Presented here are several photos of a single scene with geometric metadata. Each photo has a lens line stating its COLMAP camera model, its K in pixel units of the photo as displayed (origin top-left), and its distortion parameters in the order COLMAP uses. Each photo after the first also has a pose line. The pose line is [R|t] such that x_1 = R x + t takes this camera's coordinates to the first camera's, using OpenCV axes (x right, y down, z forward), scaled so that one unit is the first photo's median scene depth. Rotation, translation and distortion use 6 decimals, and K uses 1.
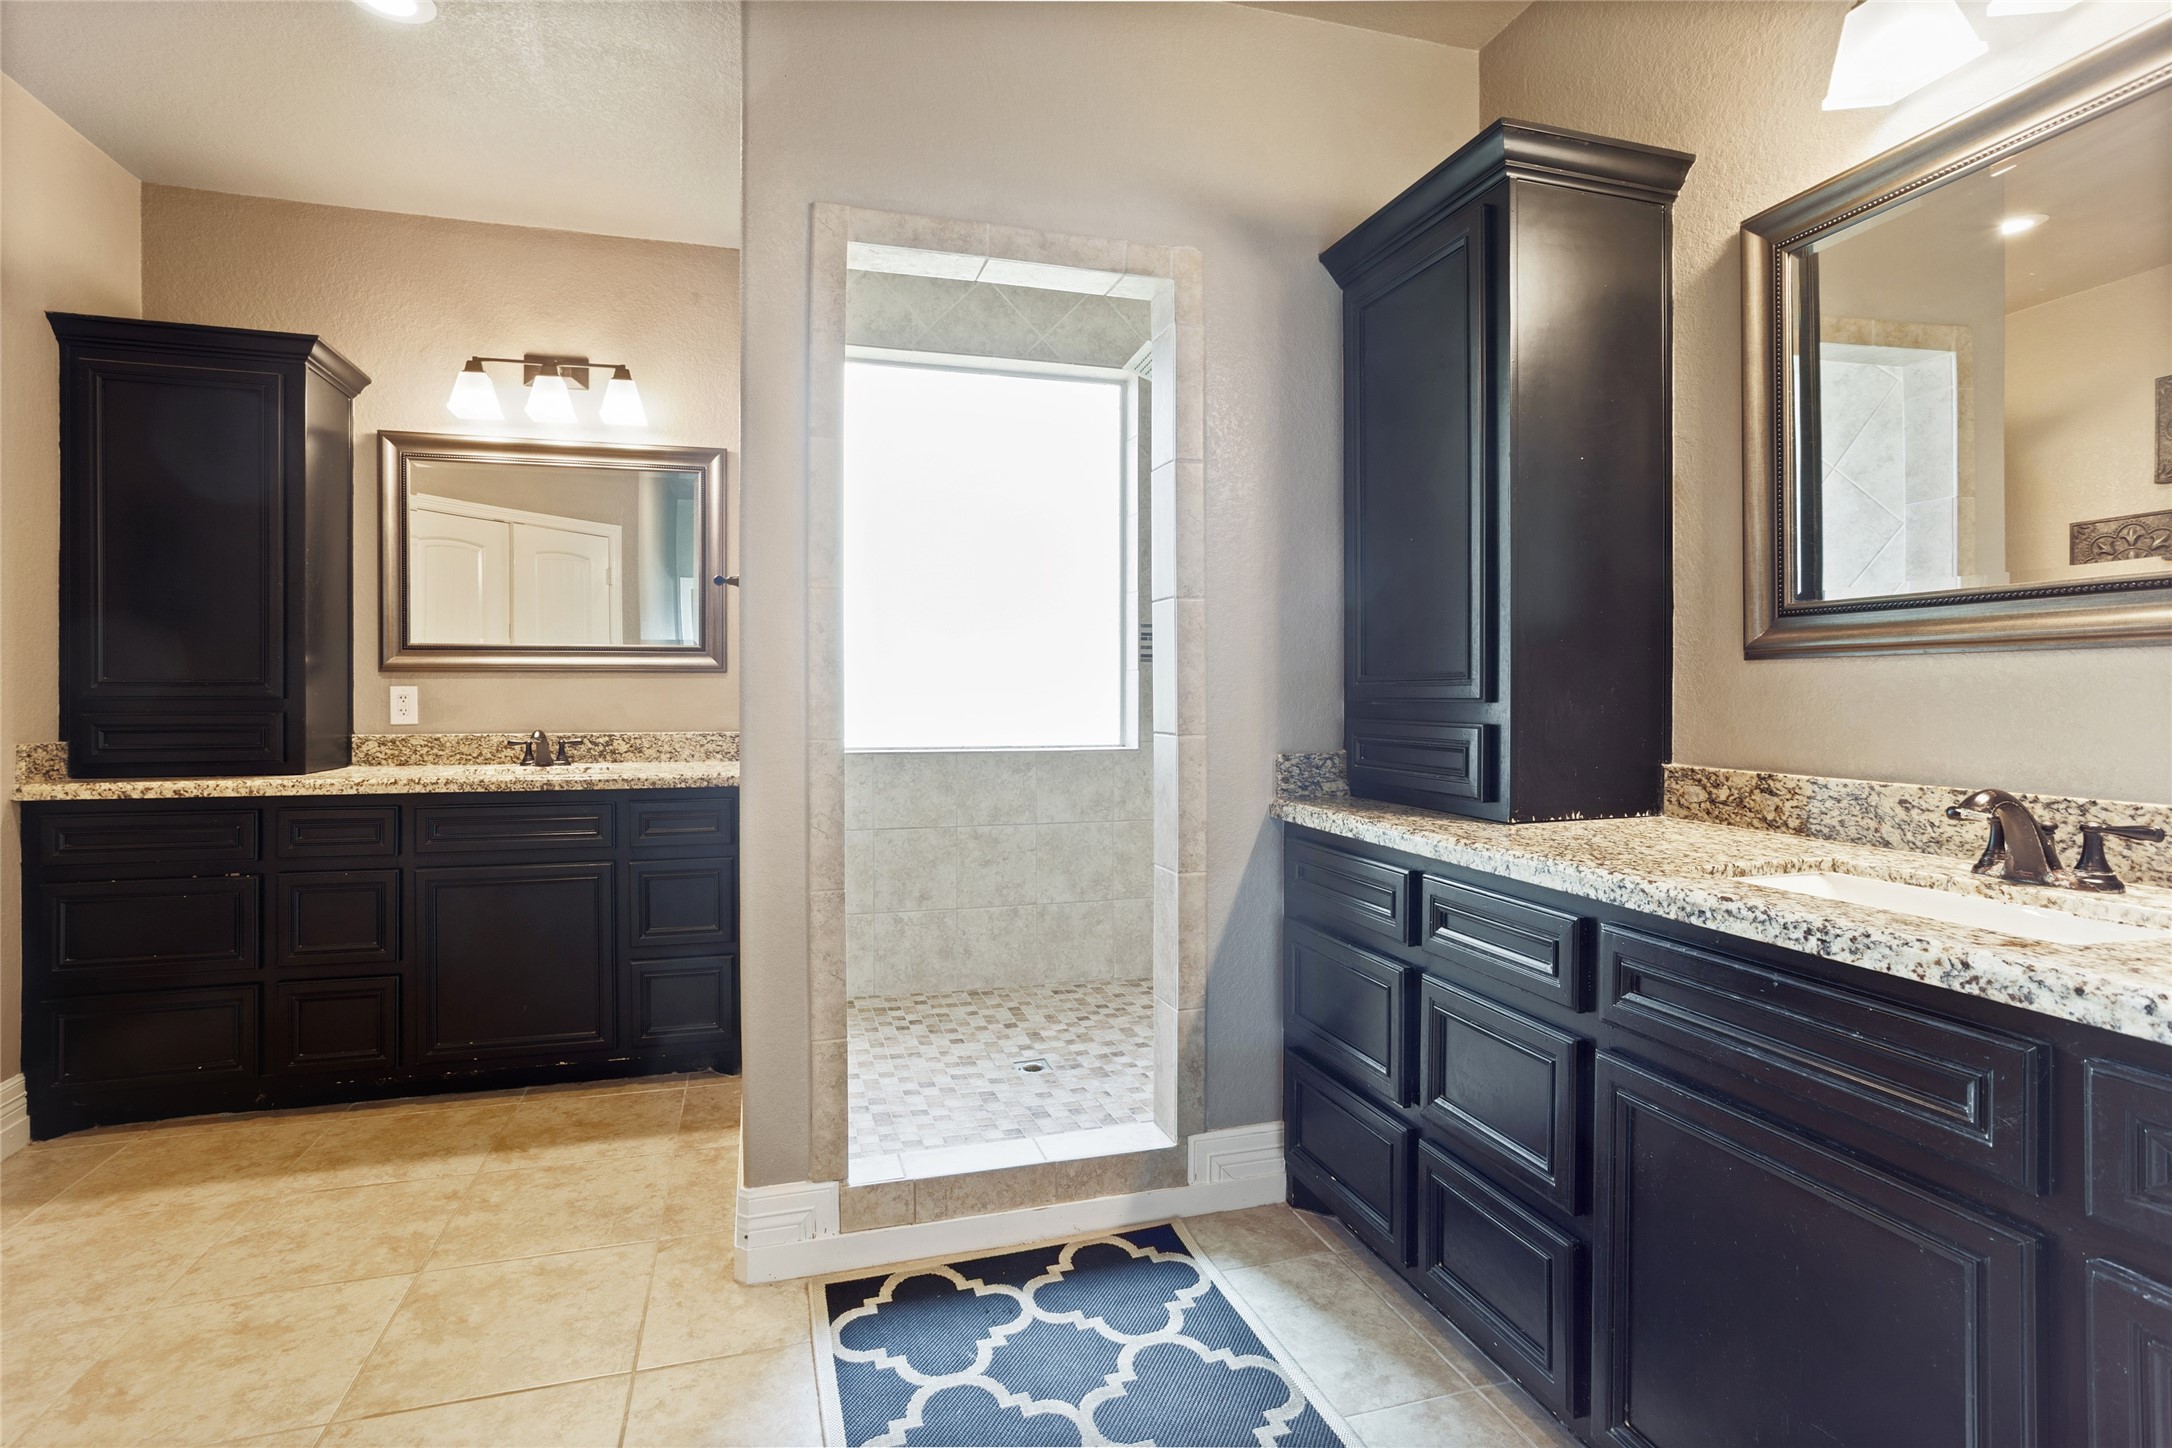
lens RADIAL K [[1091.4, 0, 1054.9], [0, 1091.4, 688.5], [0, 0, 1]] dist [-0.016736, 0.023417]
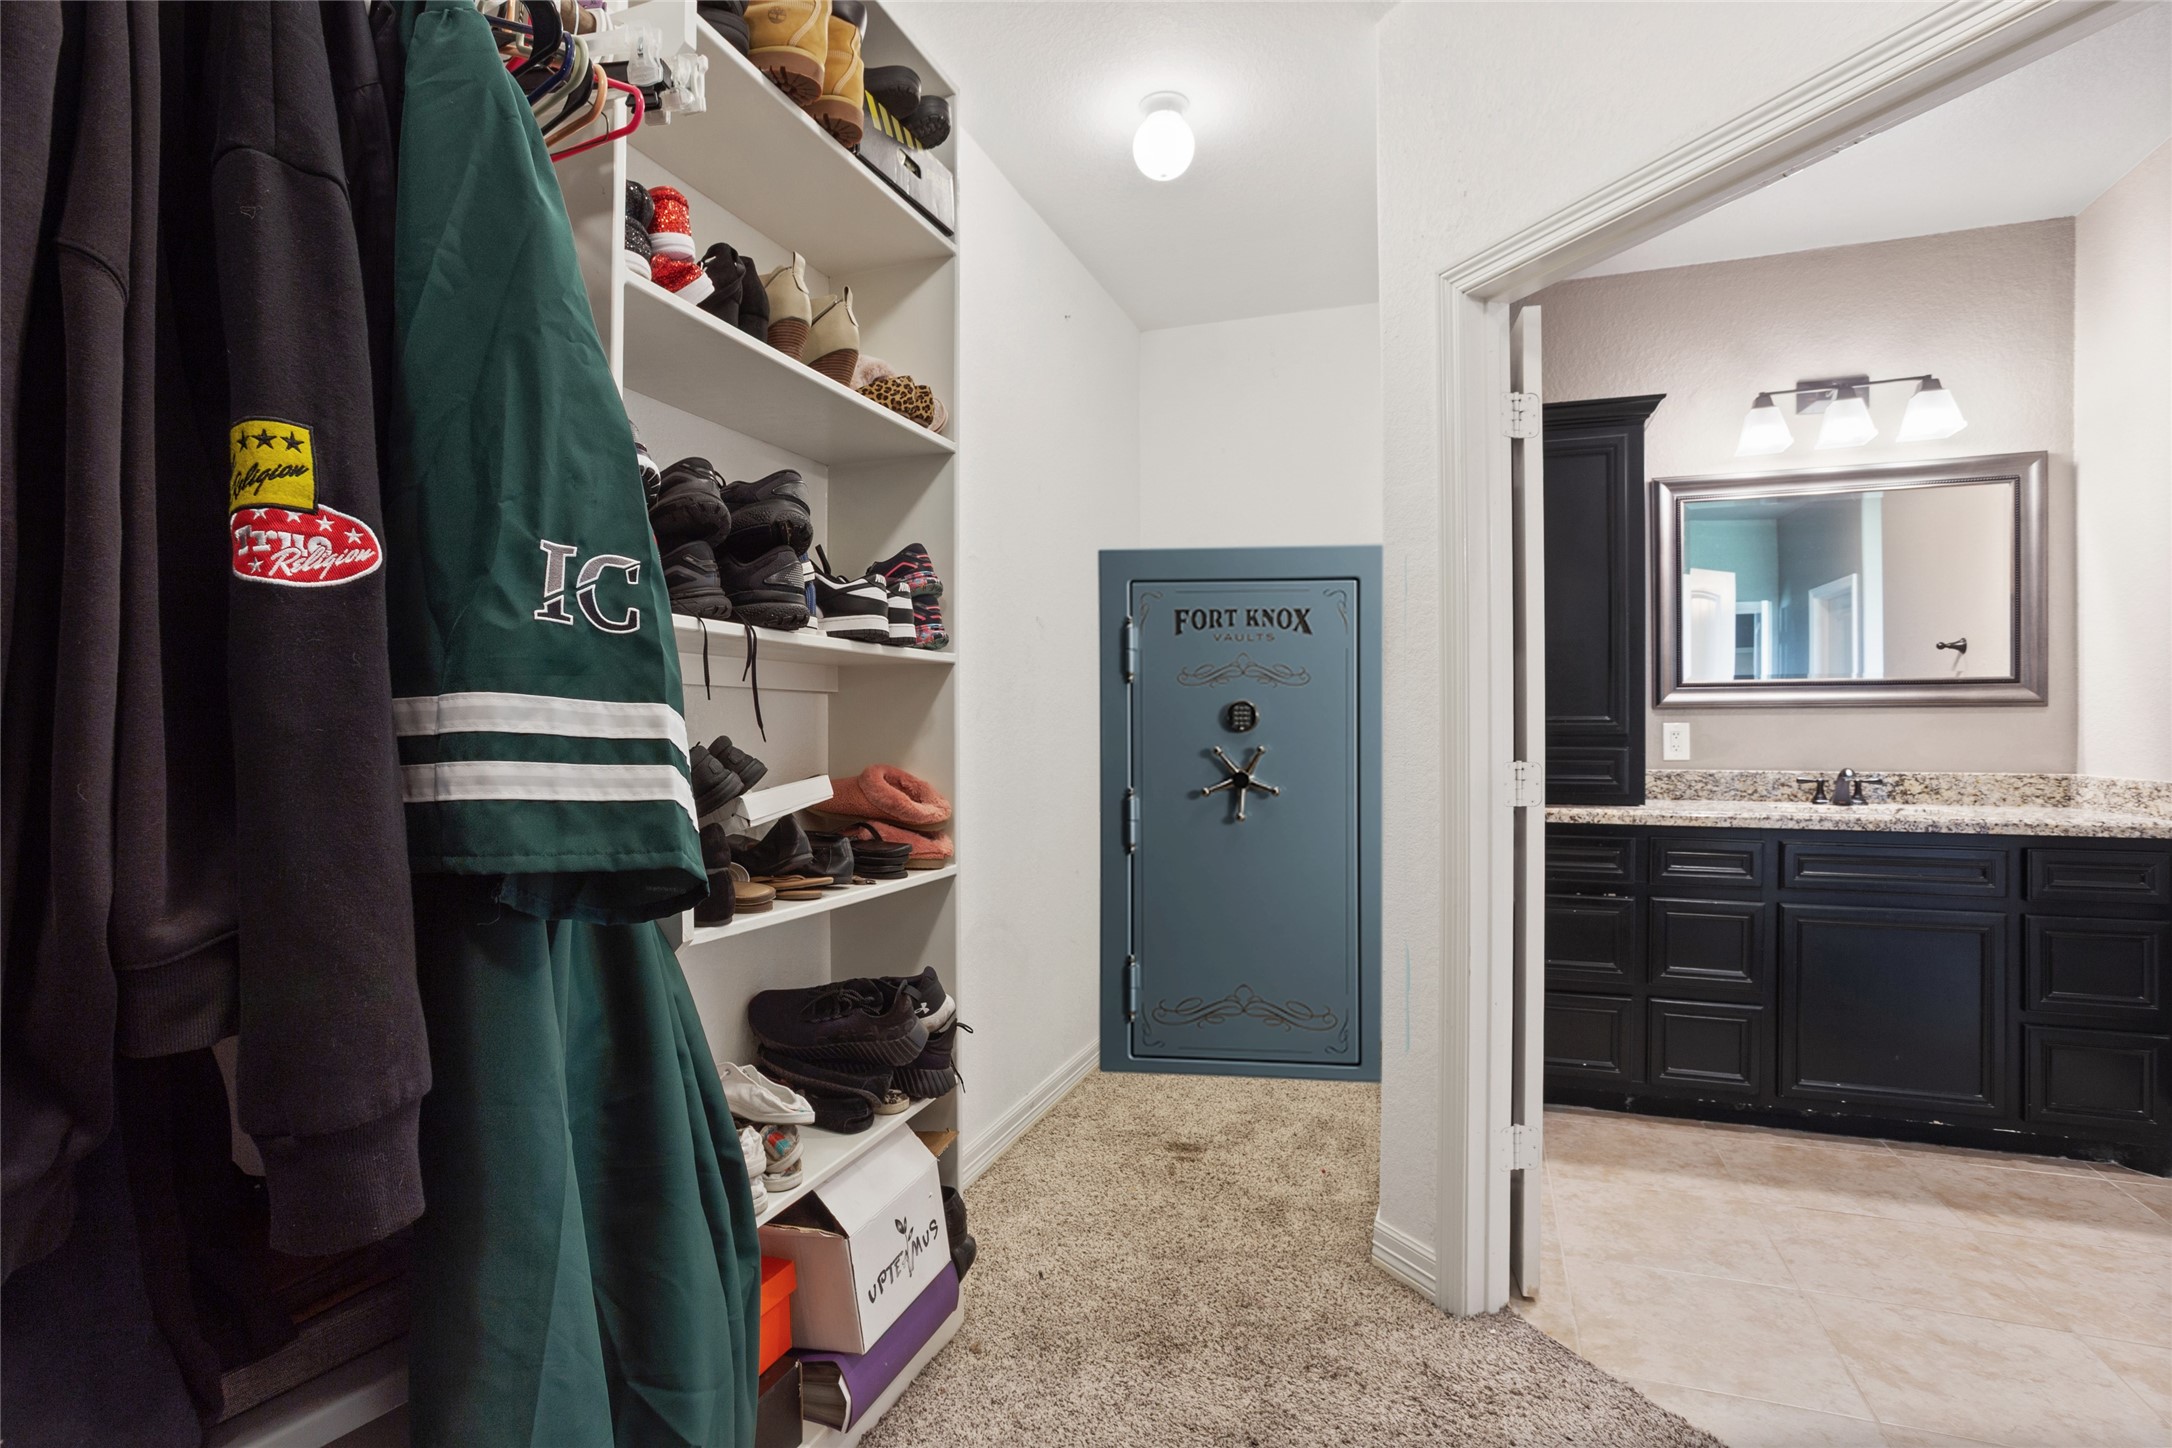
lens RADIAL K [[1125.3, 0, 1087.1], [0, 1125.3, 727.7], [0, 0, 1]] dist [-0.002616, 0.020206]
pose [[0.831981, -0.001643, -0.554801, -0.471471], [0.003911, 0.999988, 0.002904, -0.003177], [0.554790, -0.004587, 0.831978, -0.203549]]
